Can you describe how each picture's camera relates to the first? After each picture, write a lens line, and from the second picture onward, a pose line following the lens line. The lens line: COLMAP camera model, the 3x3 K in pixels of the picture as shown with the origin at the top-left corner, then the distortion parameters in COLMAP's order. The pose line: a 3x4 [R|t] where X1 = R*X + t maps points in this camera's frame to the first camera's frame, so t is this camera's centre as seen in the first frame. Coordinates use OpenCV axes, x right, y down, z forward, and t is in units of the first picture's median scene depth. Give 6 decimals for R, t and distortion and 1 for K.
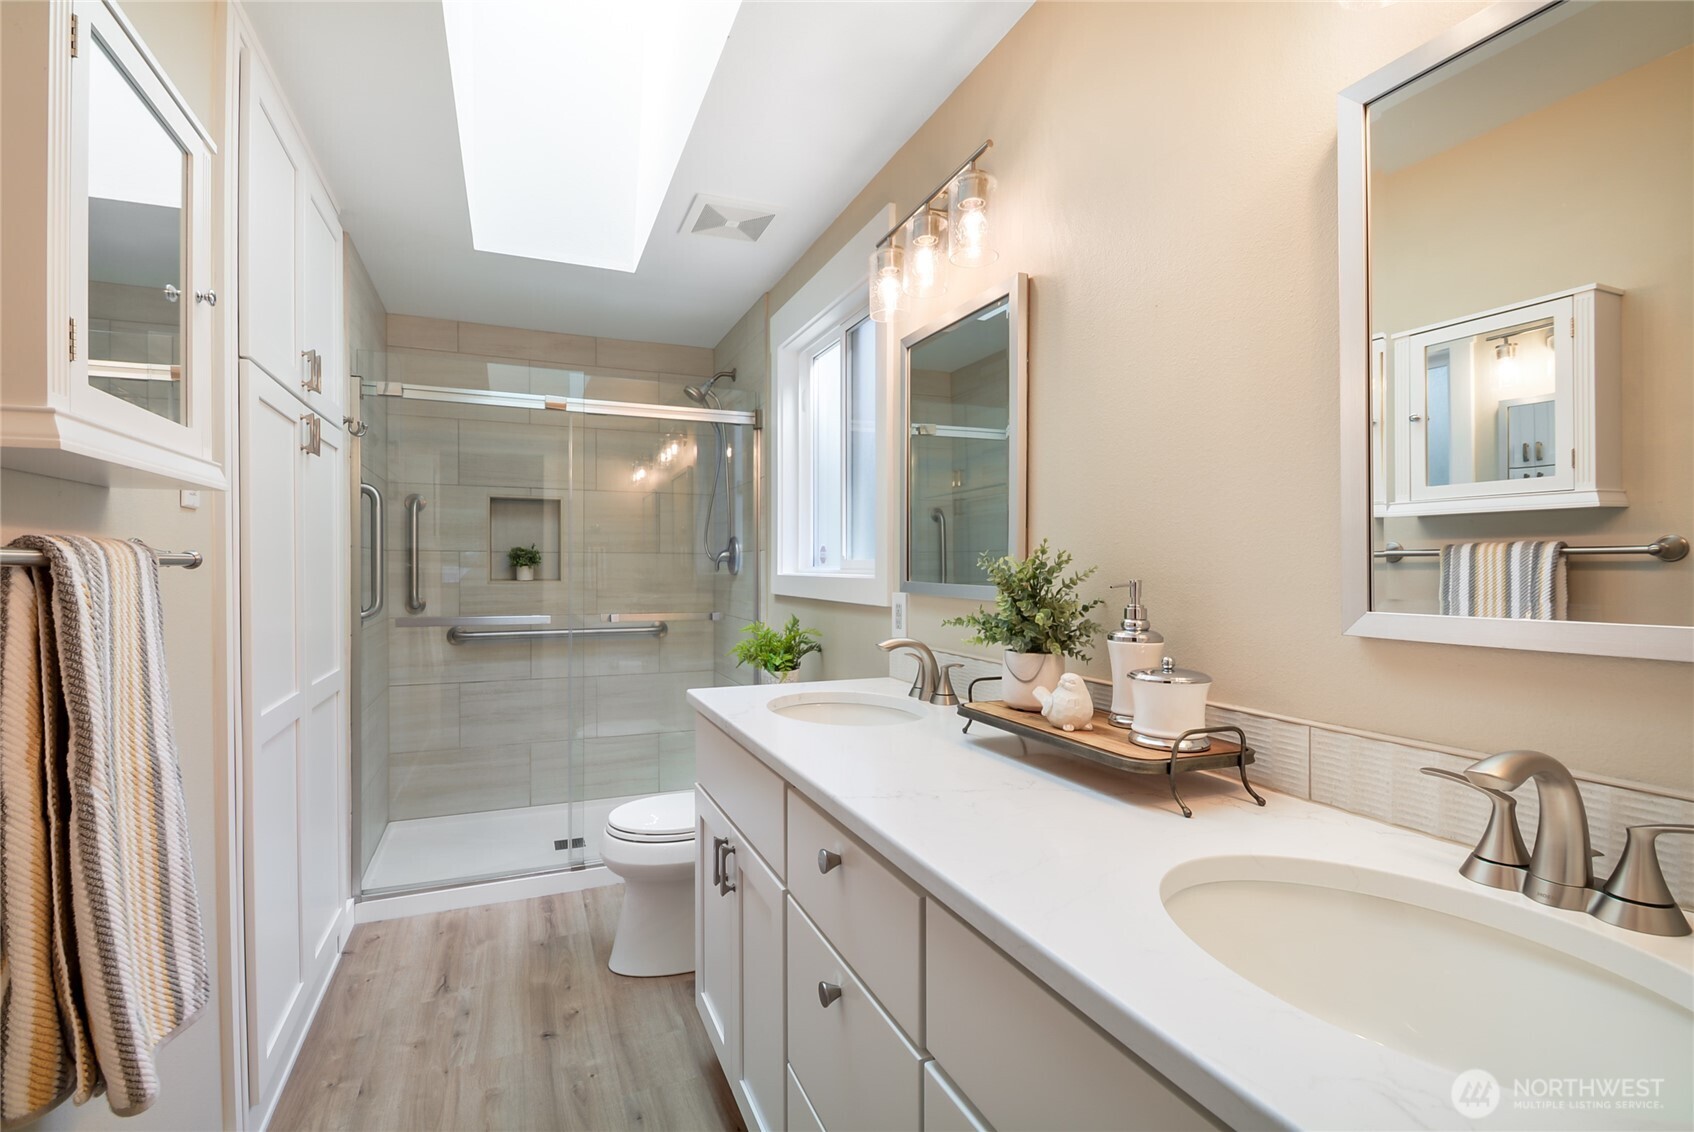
lens RADIAL K [[756.2, 0, 822.5], [0, 756.2, 574.3], [0, 0, 1]] dist [0.000018, -0.000136]
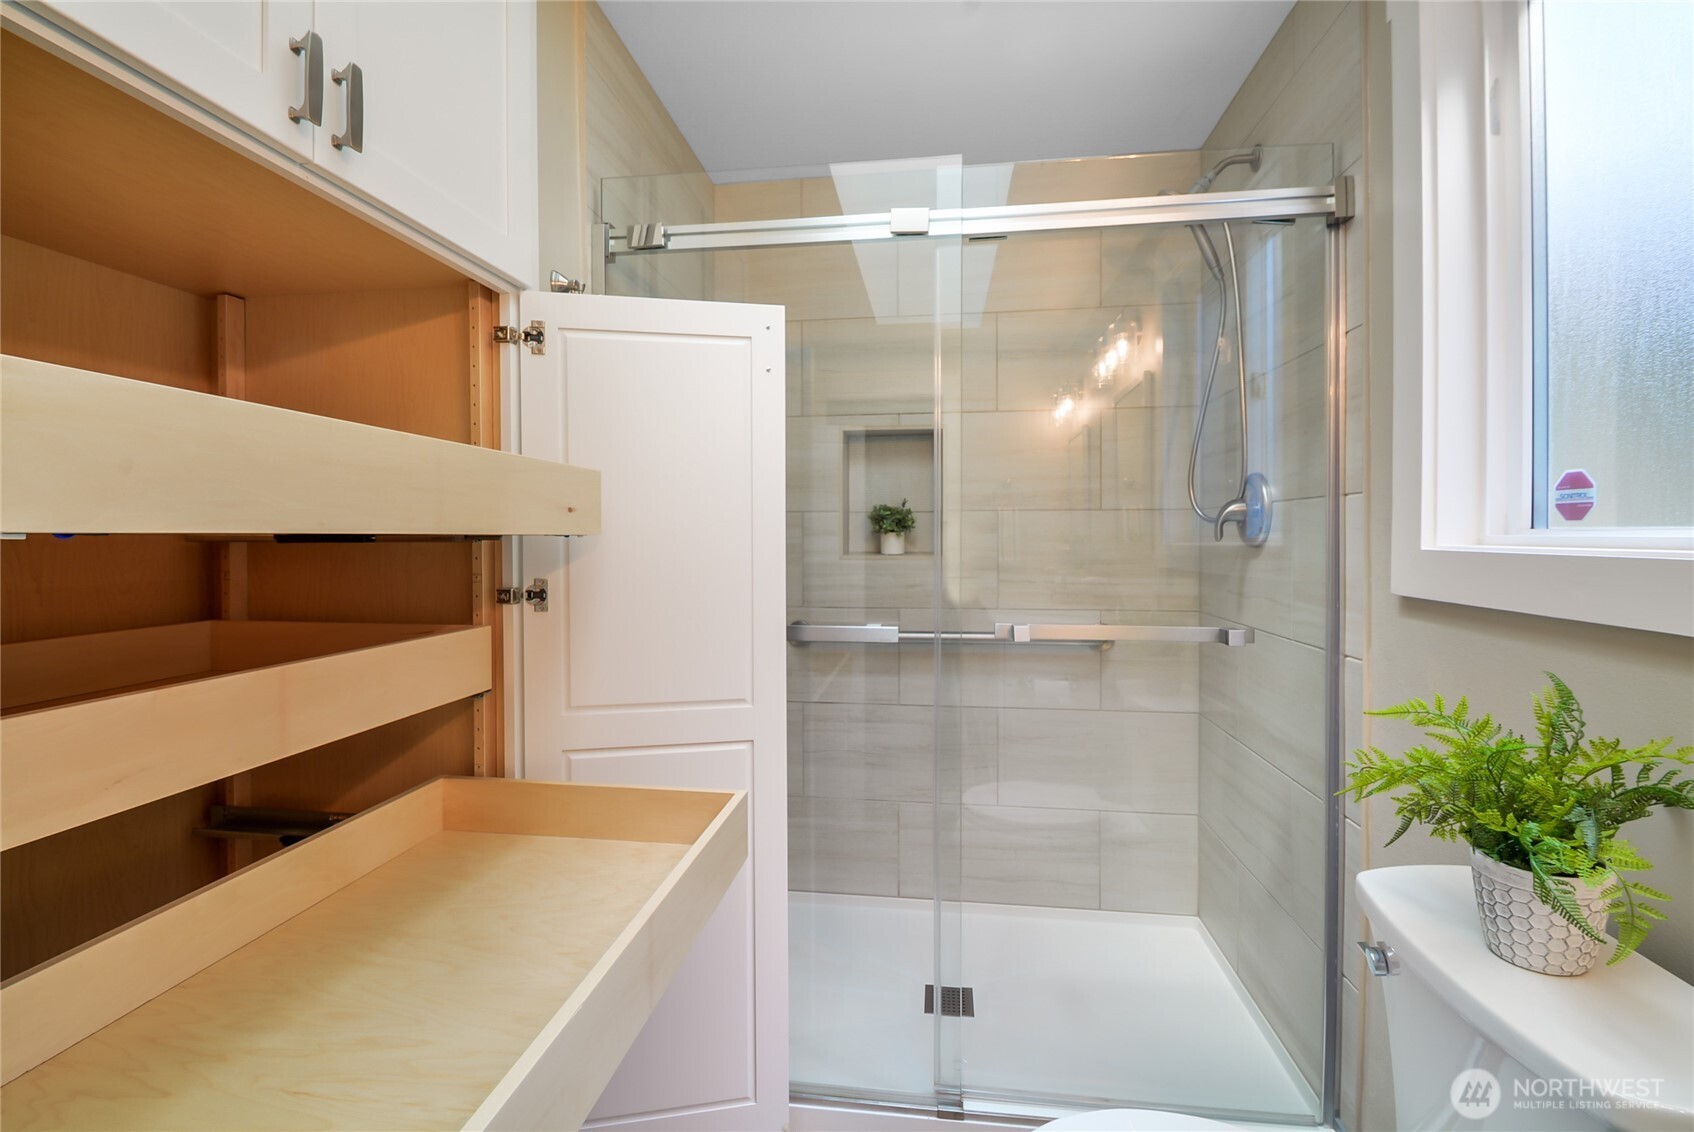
lens RADIAL K [[758.7, 0, 830.8], [0, 758.7, 545.8], [0, 0, 1]] dist [0.000064, -0.004603]
pose [[0.862231, 0.003200, -0.506505, -0.102859], [-0.000792, 0.999987, 0.004968, -0.002651], [0.506515, -0.003882, 0.862222, 0.400741]]
